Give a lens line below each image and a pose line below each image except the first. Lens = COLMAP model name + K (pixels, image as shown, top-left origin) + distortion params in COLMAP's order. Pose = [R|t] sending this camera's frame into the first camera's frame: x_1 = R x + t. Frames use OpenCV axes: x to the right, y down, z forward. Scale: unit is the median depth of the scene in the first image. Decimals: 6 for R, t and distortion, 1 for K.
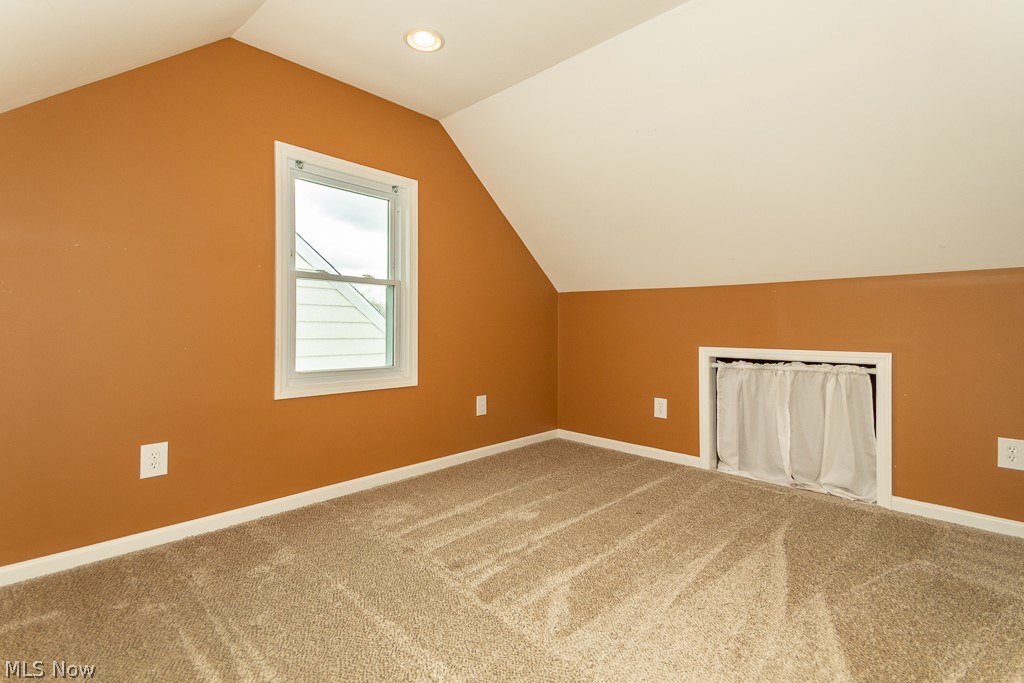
lens RADIAL K [[483.3, 0, 511.0], [0, 483.3, 346.8], [0, 0, 1]] dist [0.081936, -0.036331]
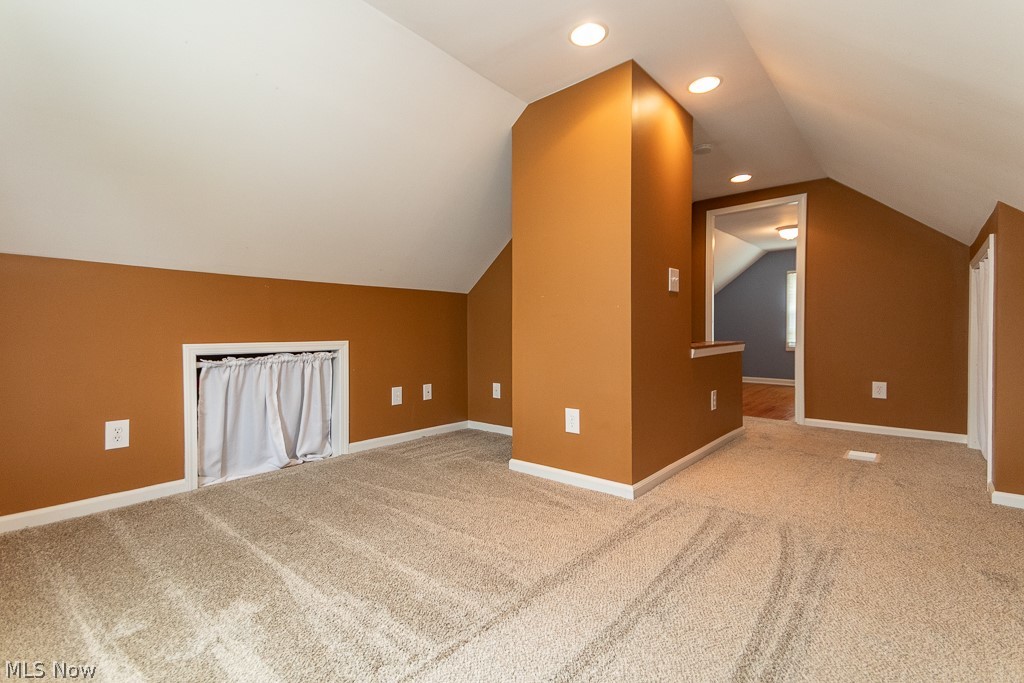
lens RADIAL K [[483.3, 0, 511.0], [0, 483.3, 346.8], [0, 0, 1]] dist [0.081936, -0.036331]
pose [[-0.075723, -0.046906, 0.996025, -0.535704], [0.037659, 0.998046, 0.049864, -0.018354], [-0.996418, 0.041285, -0.073808, 0.566718]]
